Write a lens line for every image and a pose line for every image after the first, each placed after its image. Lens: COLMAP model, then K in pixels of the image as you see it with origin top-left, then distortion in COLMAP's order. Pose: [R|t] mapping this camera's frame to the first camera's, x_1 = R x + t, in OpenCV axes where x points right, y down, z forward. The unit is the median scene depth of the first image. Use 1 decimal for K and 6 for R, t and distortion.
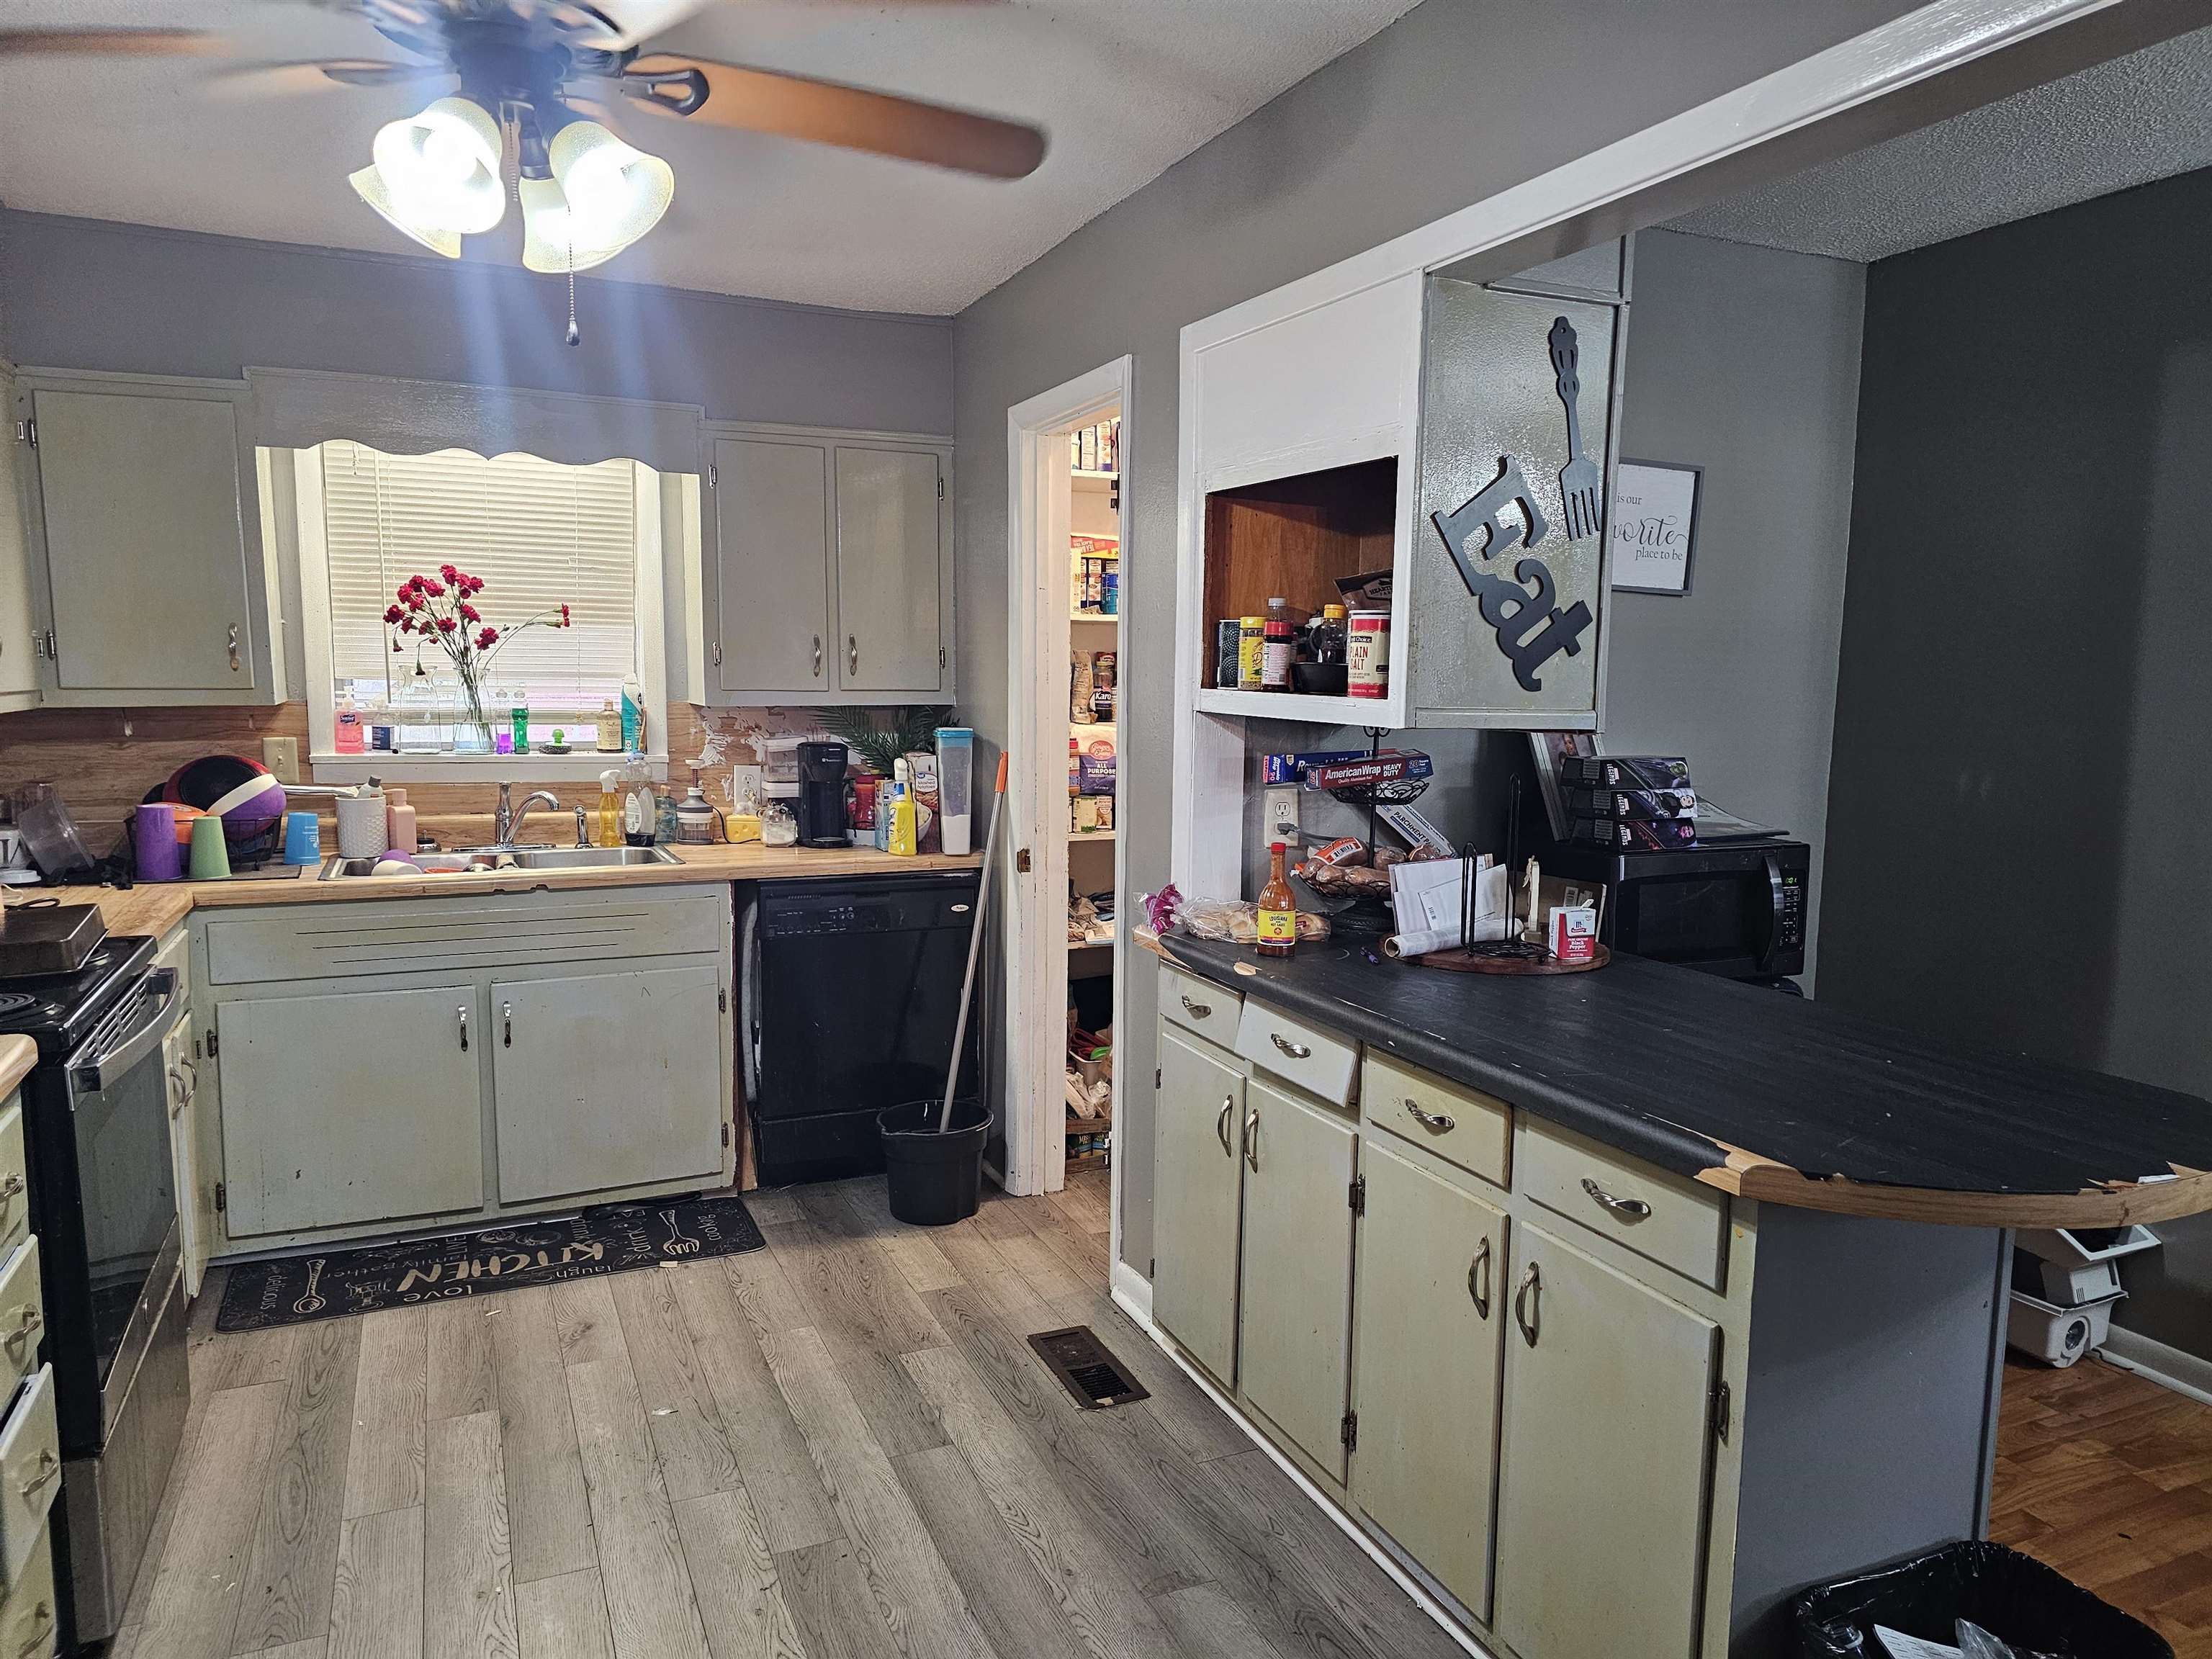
lens RADIAL K [[1482.2, 0, 1115.1], [0, 1482.2, 832.3], [0, 0, 1]] dist [0.043547, -0.026471]
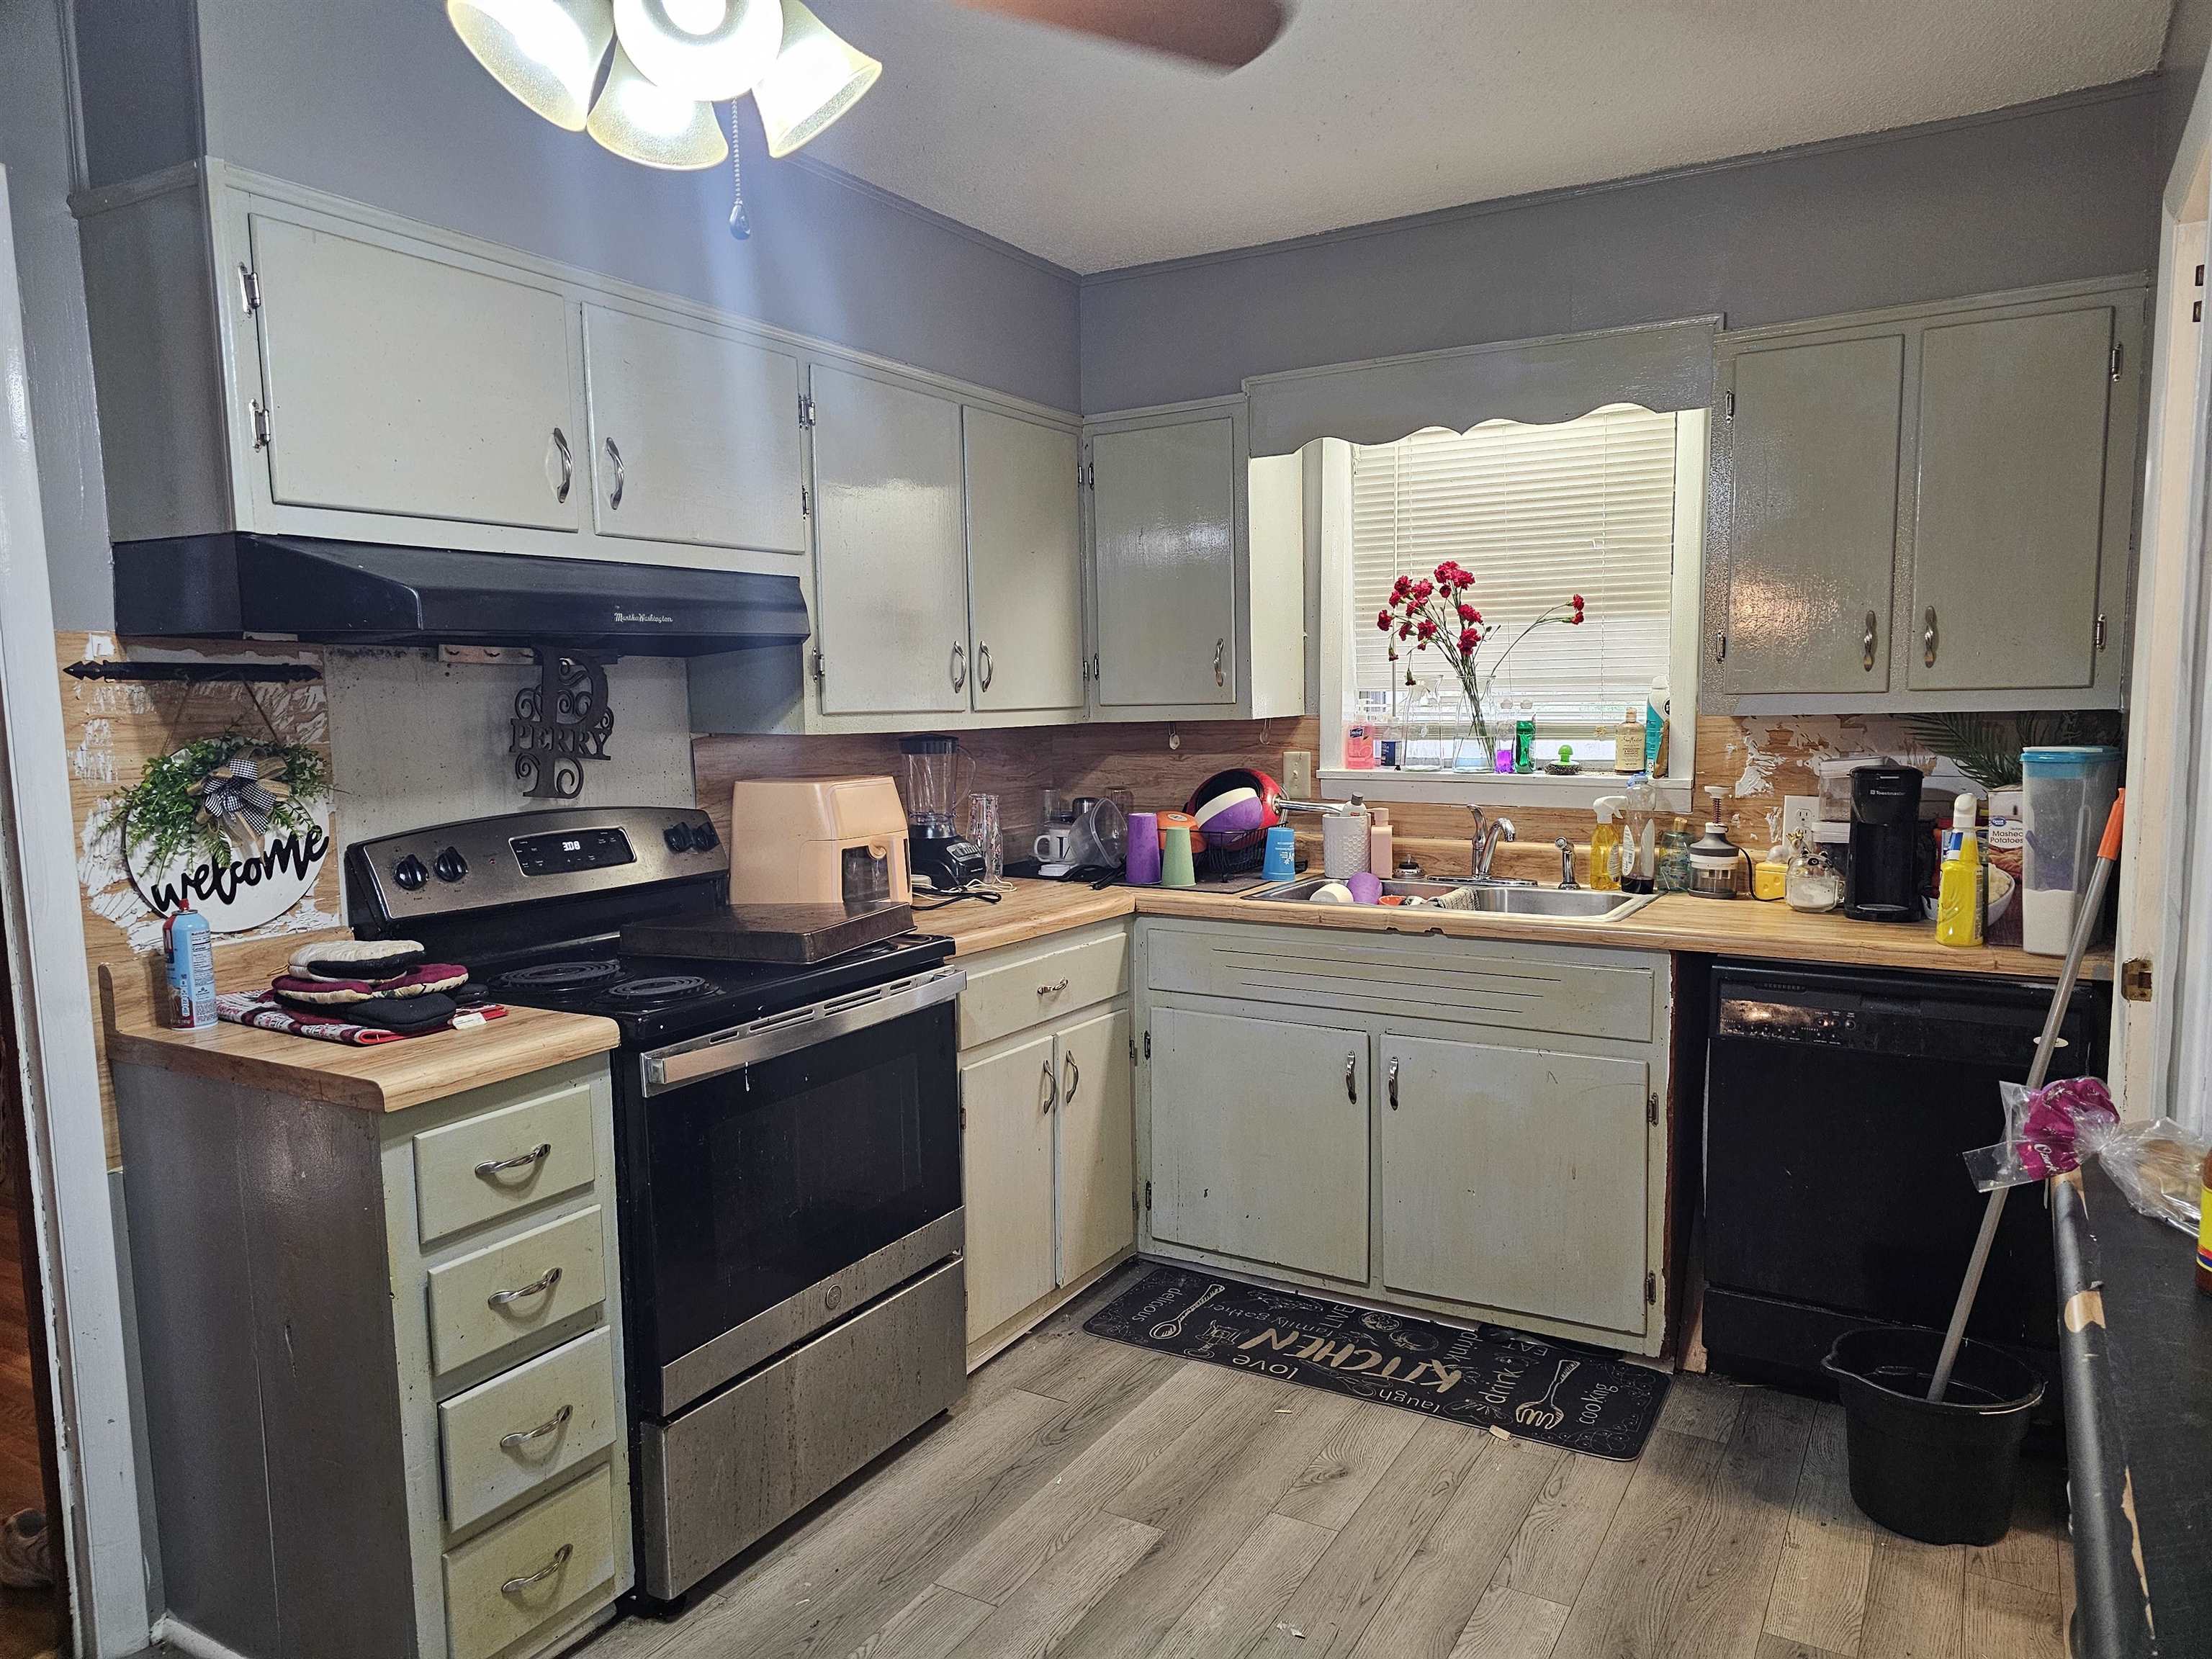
lens RADIAL K [[1482.2, 0, 1105.5], [0, 1482.2, 840.1], [0, 0, 1]] dist [0.043547, -0.026471]
pose [[0.577027, 0.061837, -0.814380, 0.174860], [-0.066273, 0.997387, 0.028775, -0.024331], [0.814031, 0.037368, 0.579617, 0.325641]]
